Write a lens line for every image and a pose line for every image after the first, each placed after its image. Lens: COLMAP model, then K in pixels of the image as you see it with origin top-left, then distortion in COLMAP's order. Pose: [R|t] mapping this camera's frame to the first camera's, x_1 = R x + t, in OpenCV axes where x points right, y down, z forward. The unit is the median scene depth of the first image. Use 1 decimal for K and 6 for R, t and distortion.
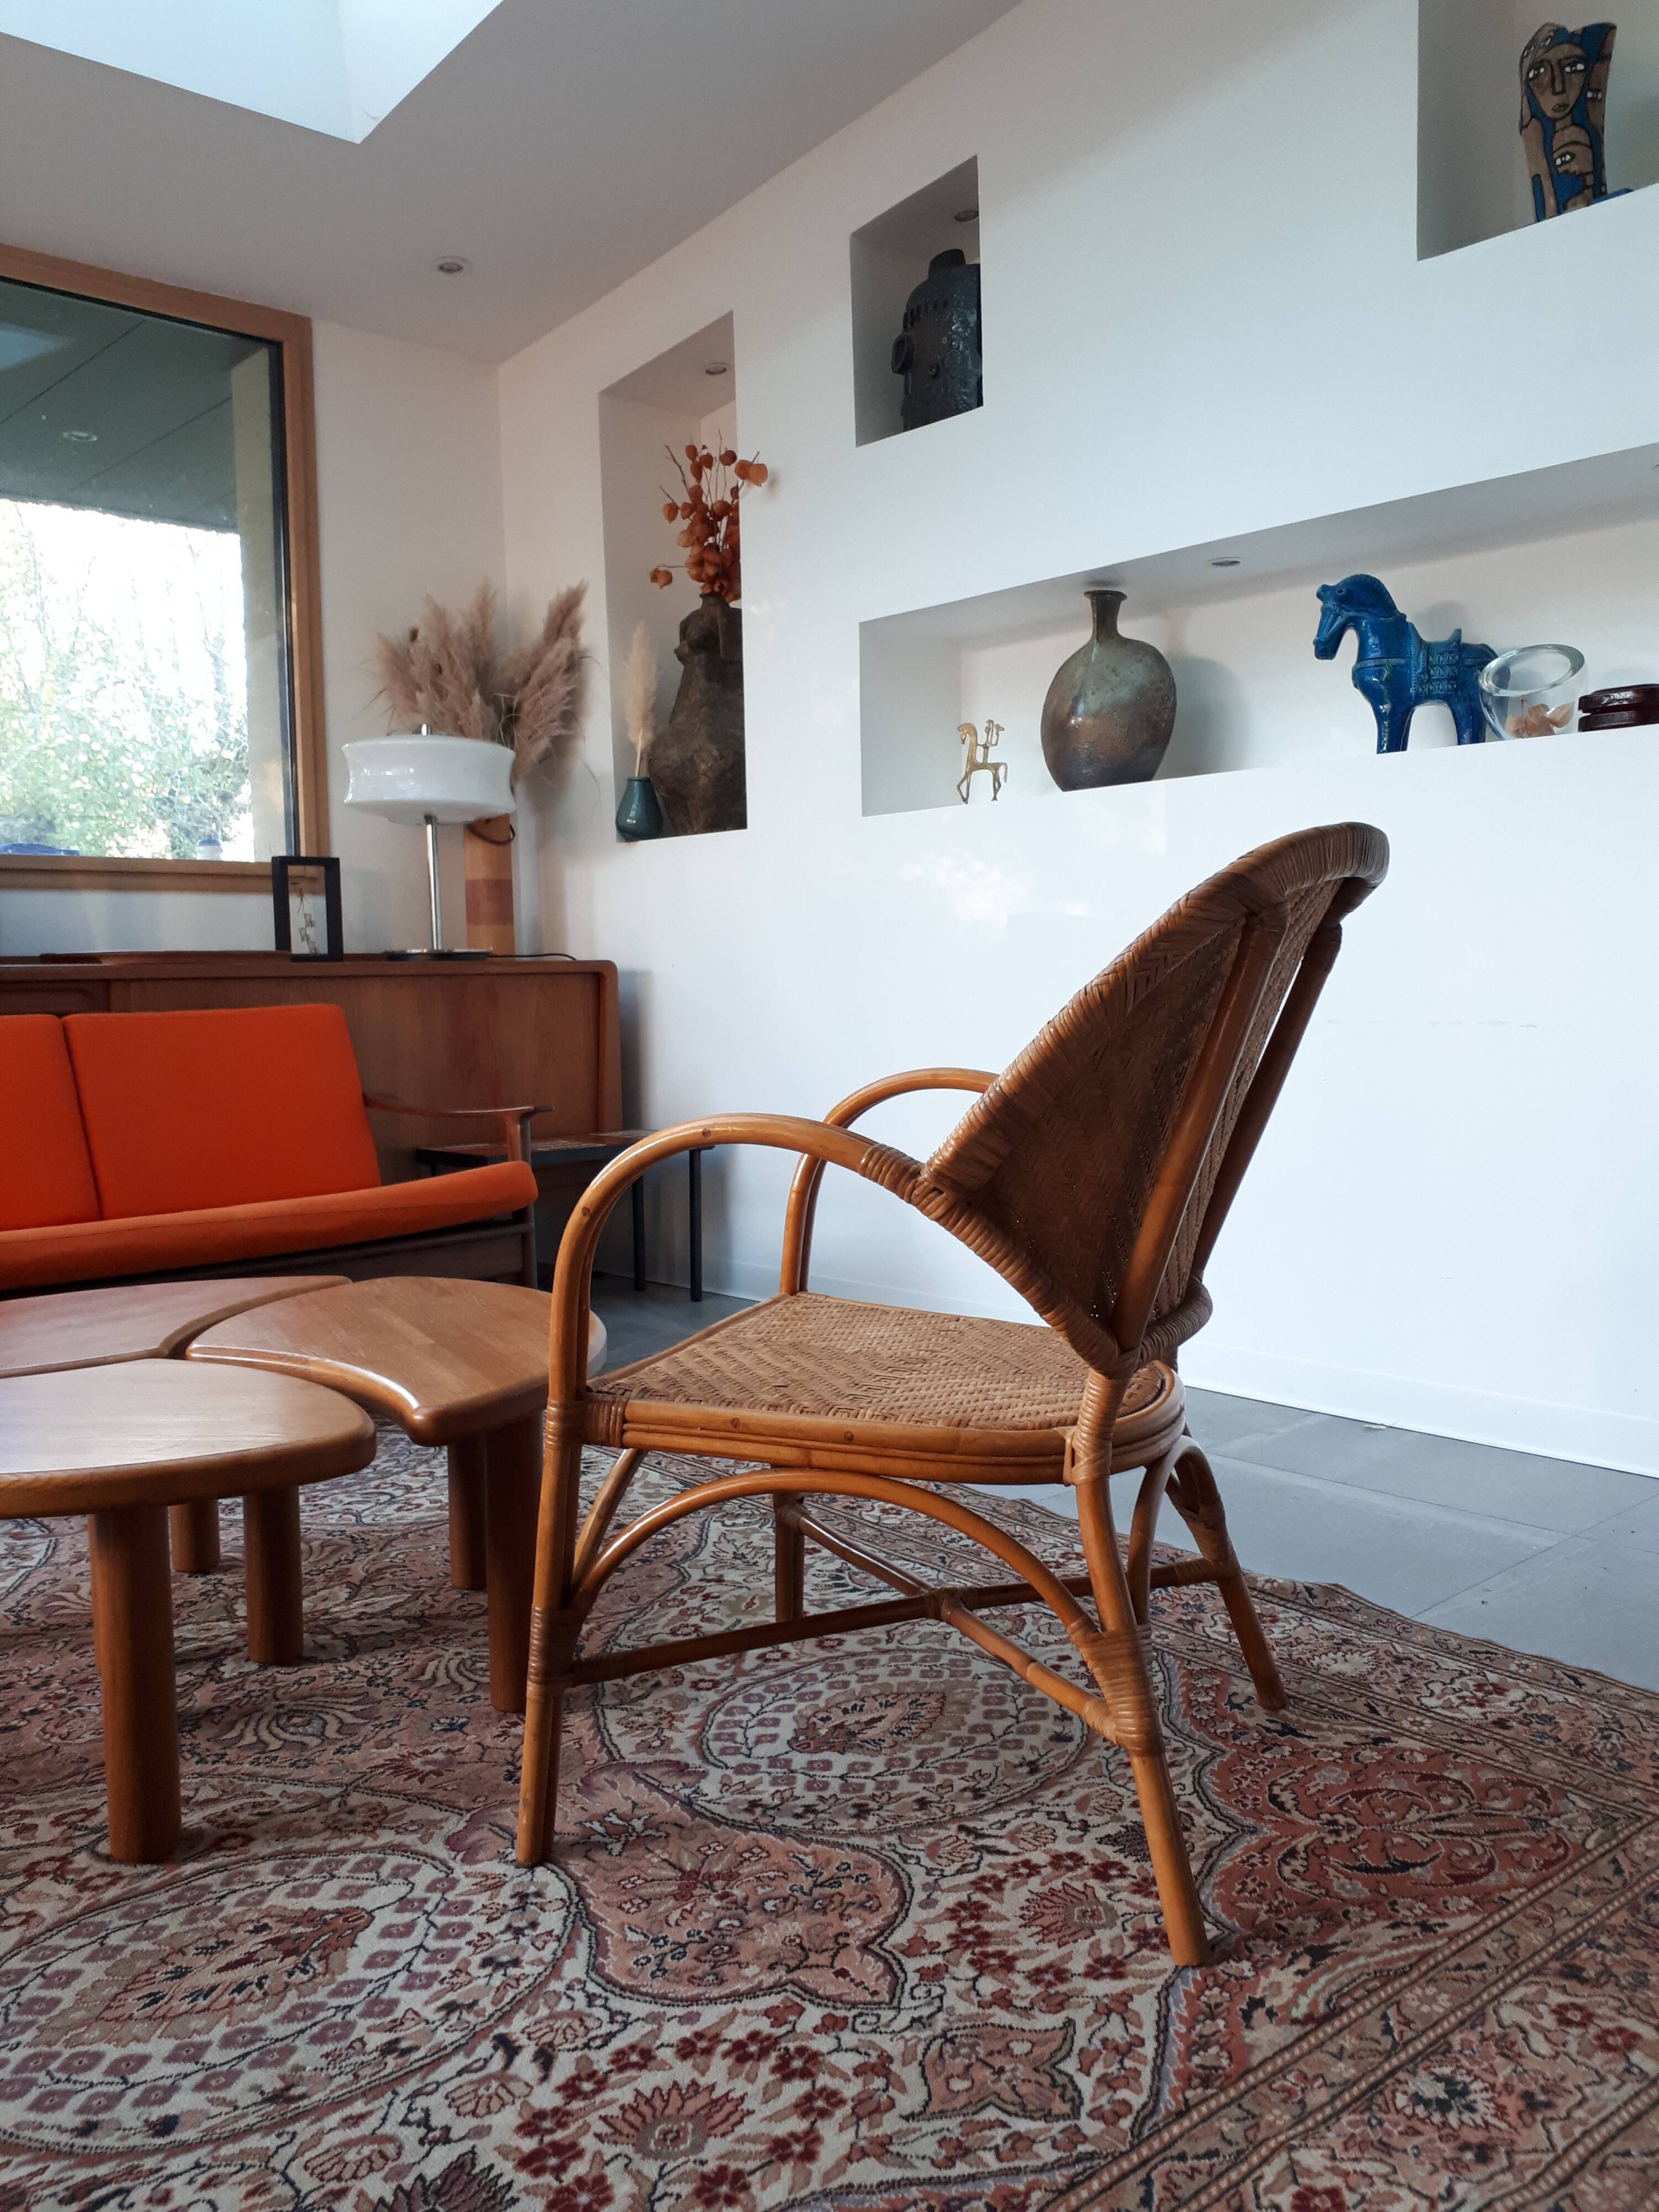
lens RADIAL K [[1787.0, 0, 837.6], [0, 1787.0, 1128.2], [0, 0, 1]] dist [0.014105, -0.022095]
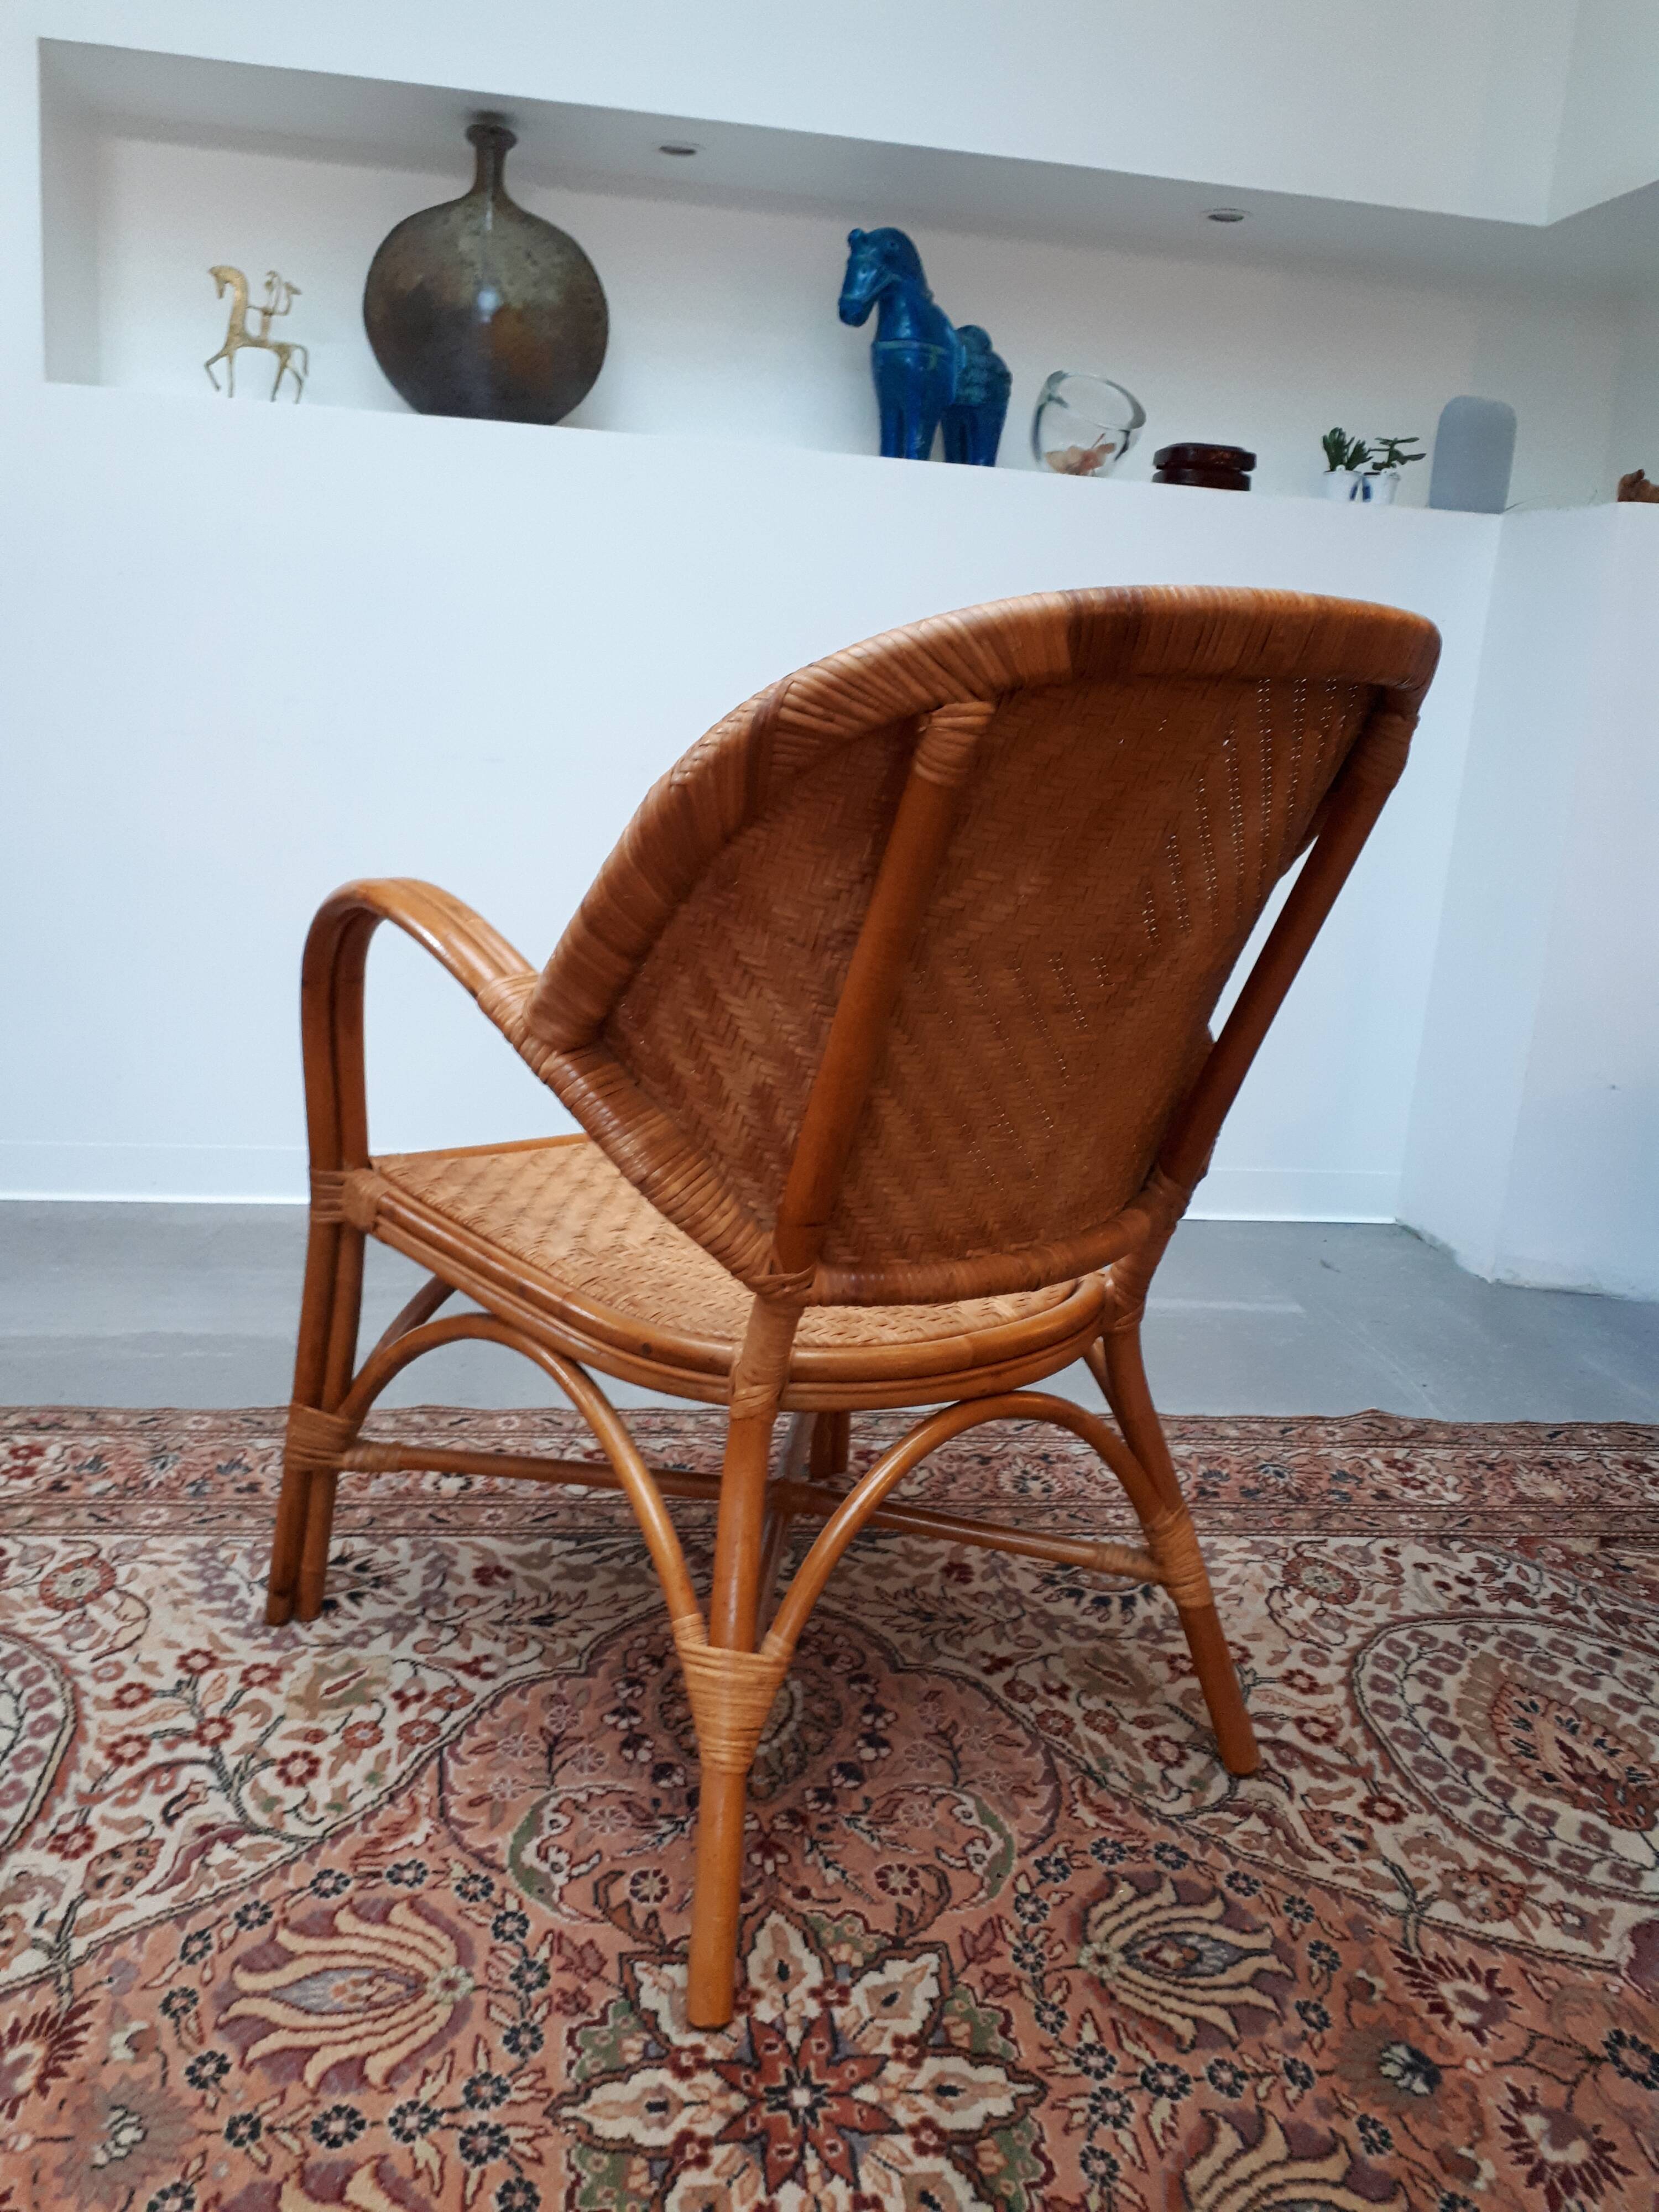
lens RADIAL K [[1787.0, 0, 831.9], [0, 1787.0, 1112.5], [0, 0, 1]] dist [0.014105, -0.022095]
pose [[0.547370, -0.142867, 0.824606, -0.615196], [-0.005780, 0.984652, 0.174432, -0.064247], [-0.836871, -0.100245, 0.538144, 0.704300]]
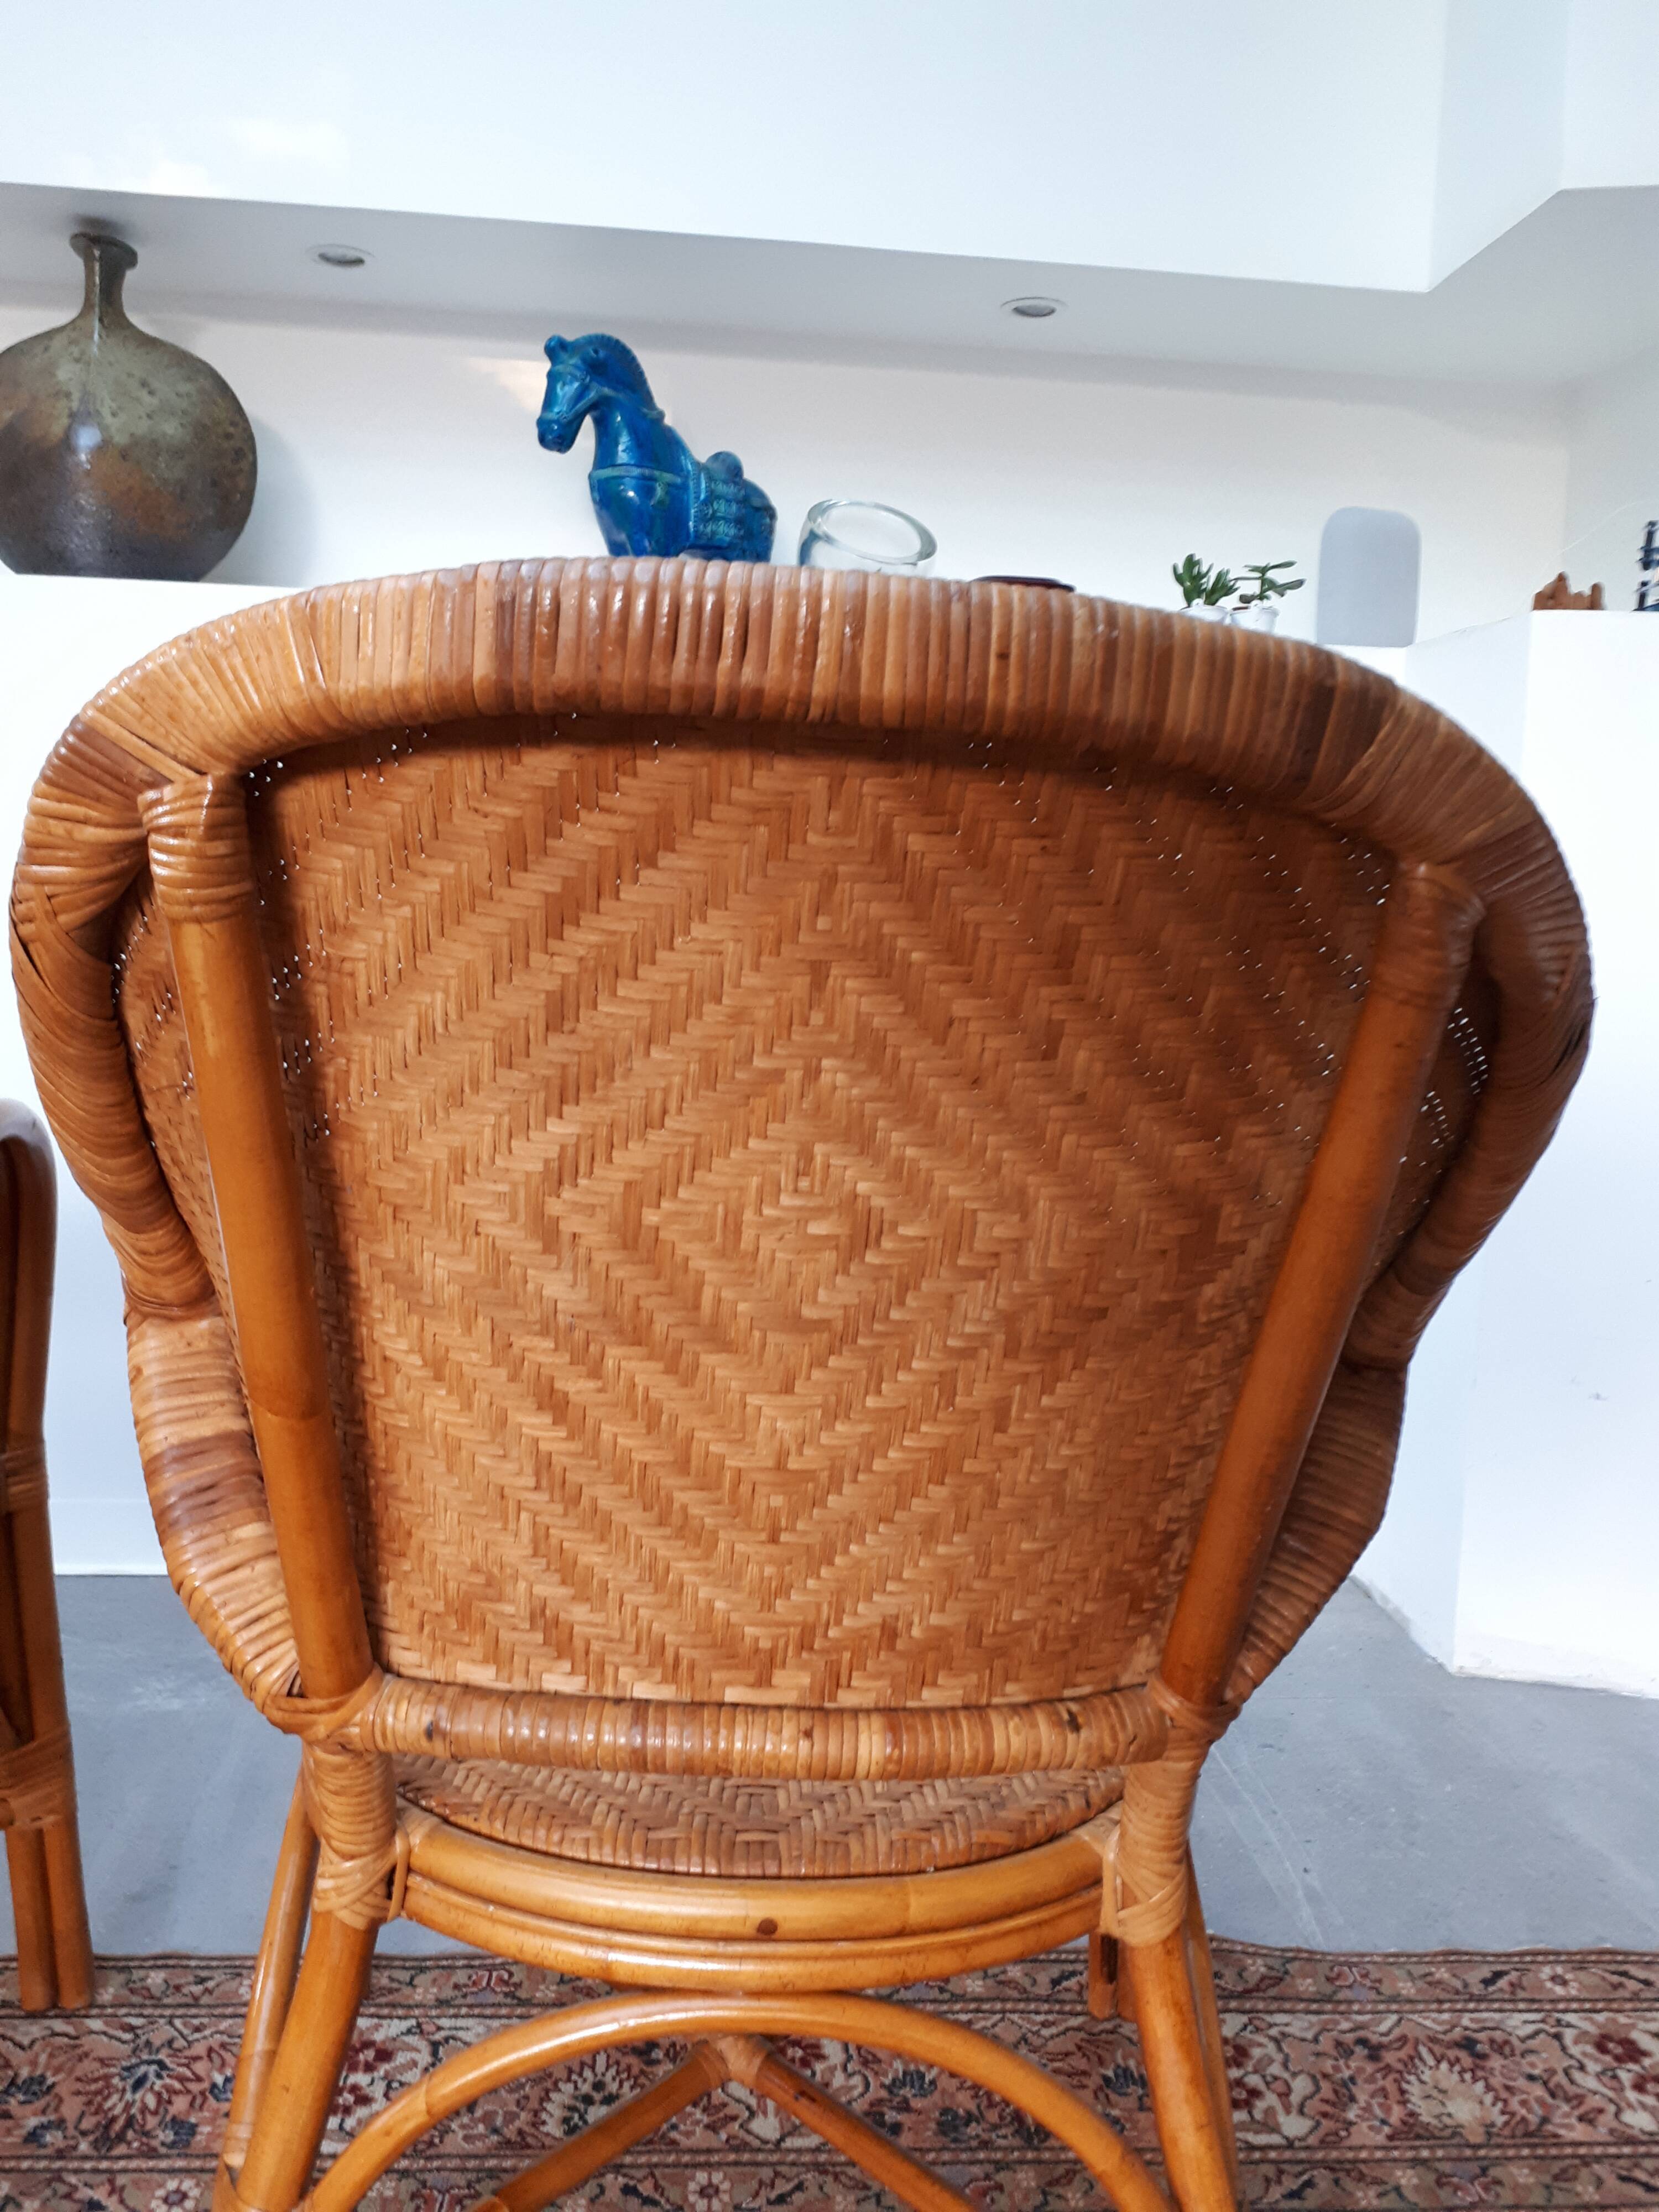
lens RADIAL K [[1793.7, 0, 830.2], [0, 1793.7, 1078.3], [0, 0, 1]] dist [0.026429, -0.040897]
pose [[0.602949, -0.037065, 0.796918, -0.277680], [0.020604, 0.999310, 0.030890, -0.063391], [-0.797514, -0.002206, 0.603297, 0.688354]]
